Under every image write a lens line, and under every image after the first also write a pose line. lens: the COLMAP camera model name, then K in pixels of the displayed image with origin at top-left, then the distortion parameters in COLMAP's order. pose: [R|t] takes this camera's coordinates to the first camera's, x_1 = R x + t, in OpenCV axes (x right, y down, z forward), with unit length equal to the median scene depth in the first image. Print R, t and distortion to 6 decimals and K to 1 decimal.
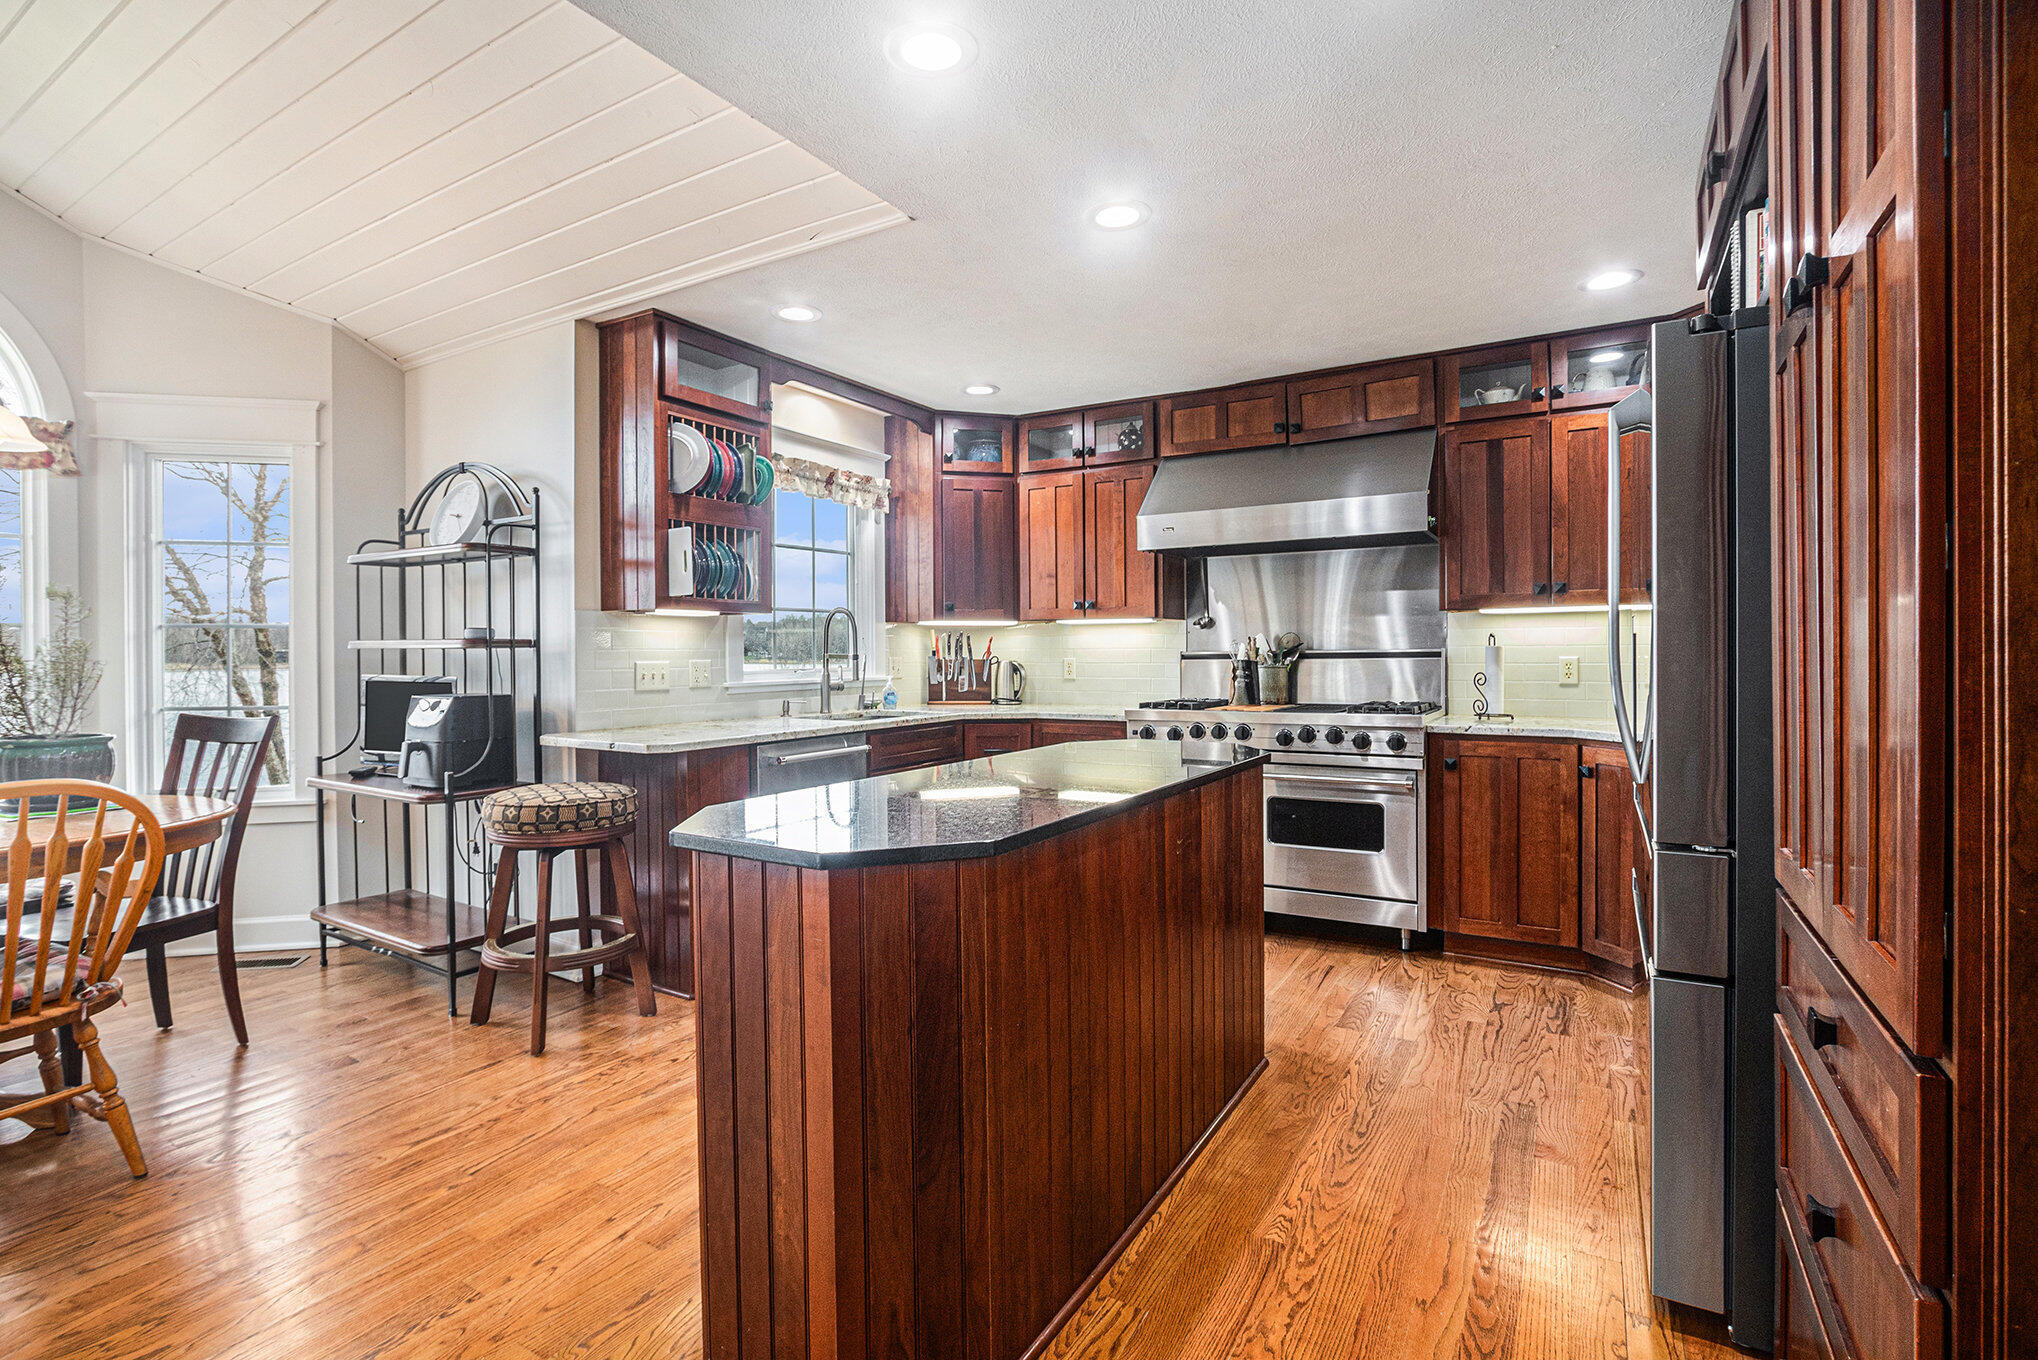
lens RADIAL K [[951.2, 0, 1007.2], [0, 951.2, 660.4], [0, 0, 1]] dist [-0.016460, 0.004321]
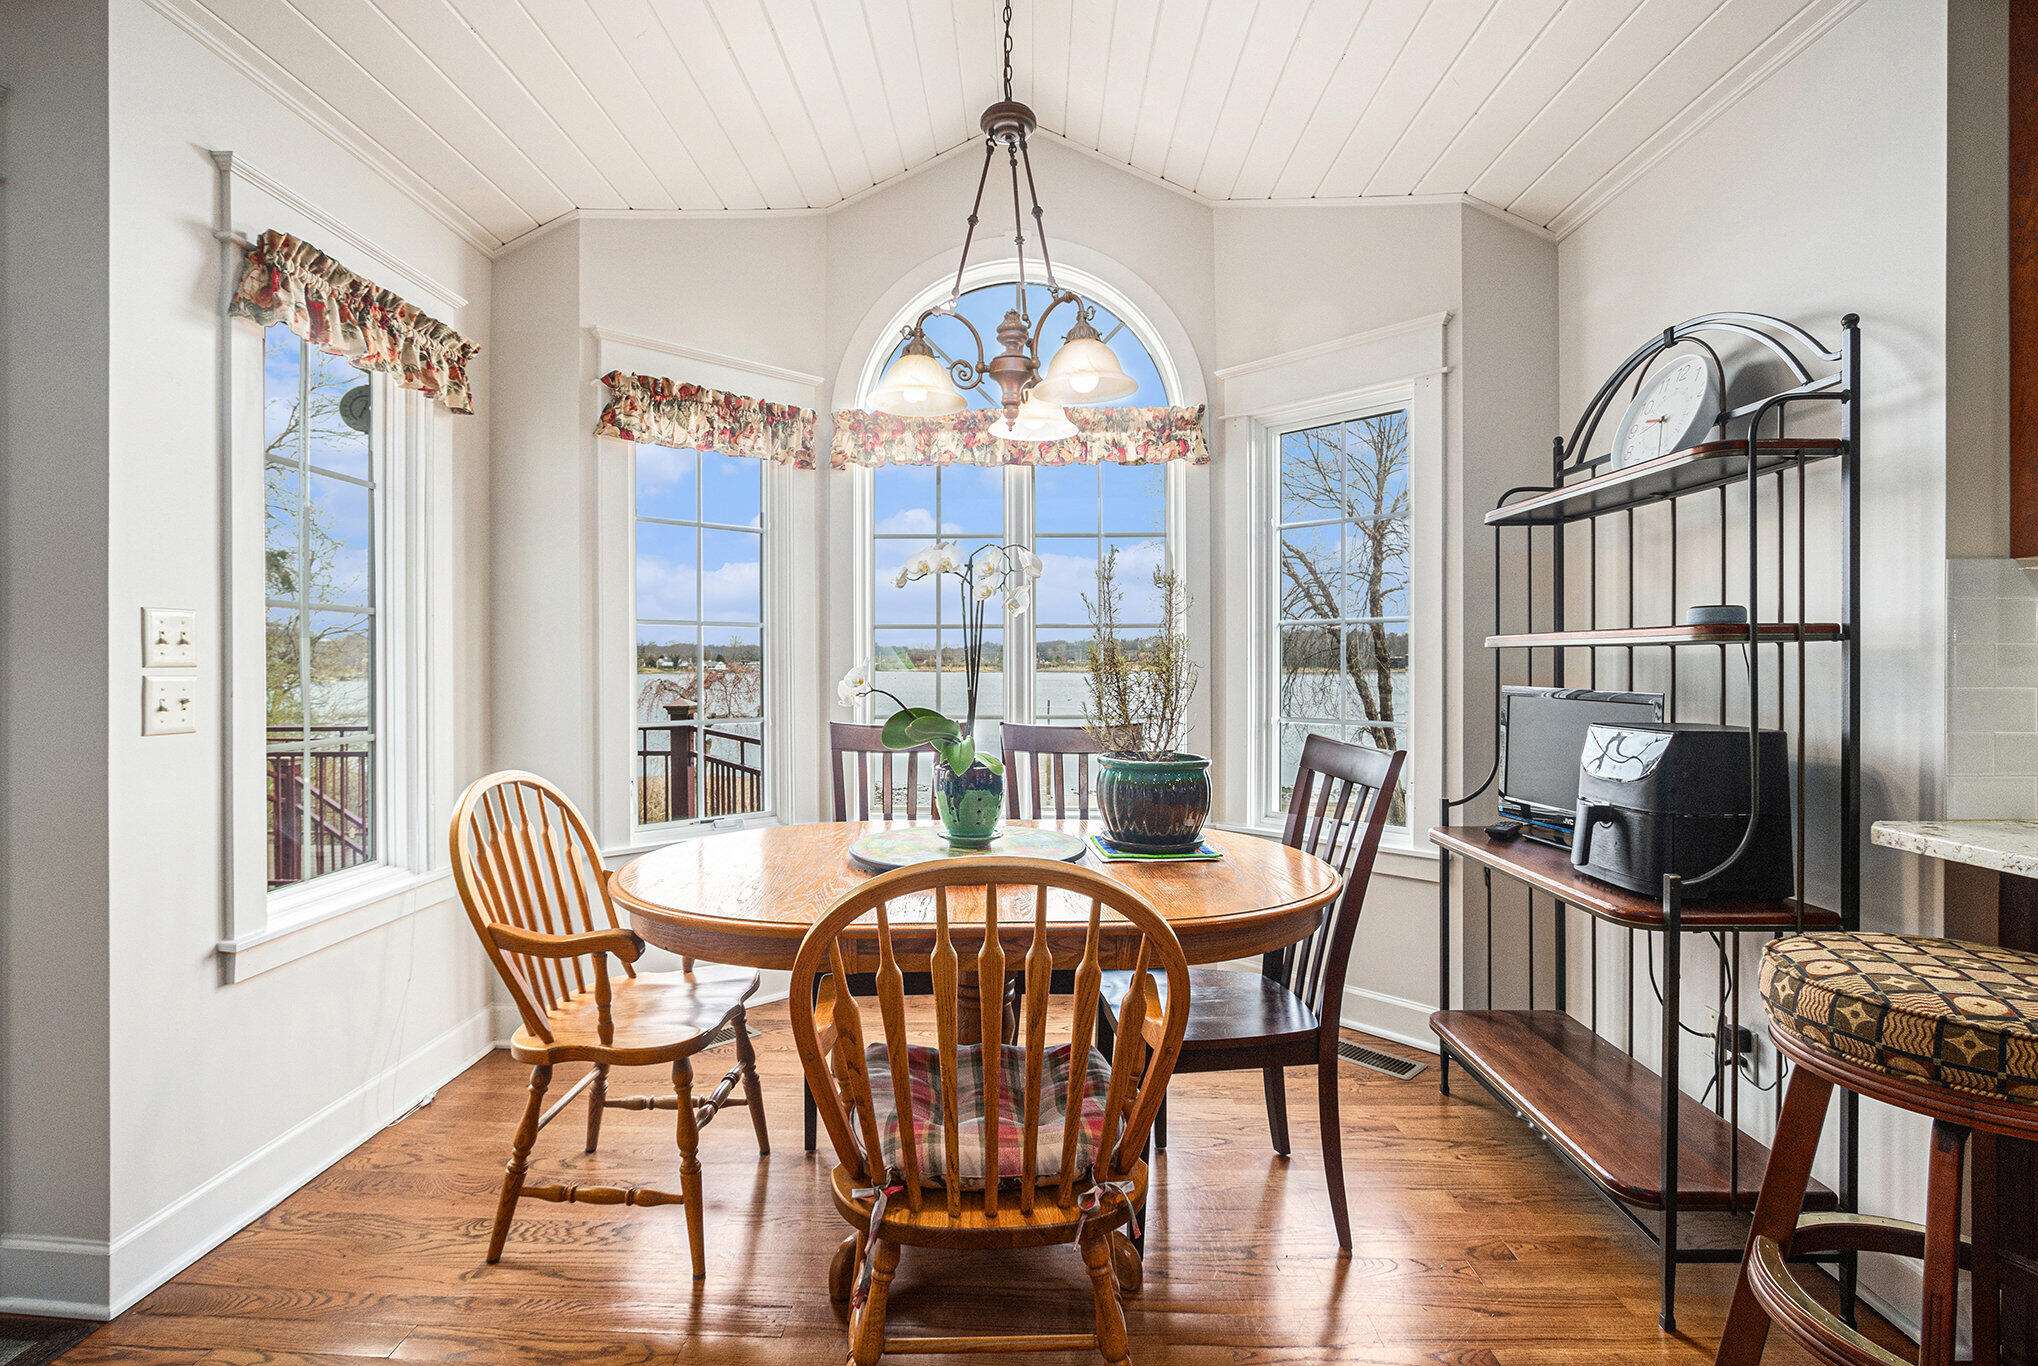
lens RADIAL K [[951.2, 0, 997.6], [0, 951.2, 667.7], [0, 0, 1]] dist [-0.016460, 0.004321]
pose [[0.496327, 0.008764, -0.868091, -0.240775], [-0.008207, 0.999952, 0.005403, 0.001276], [0.868097, 0.004443, 0.496375, 0.307295]]
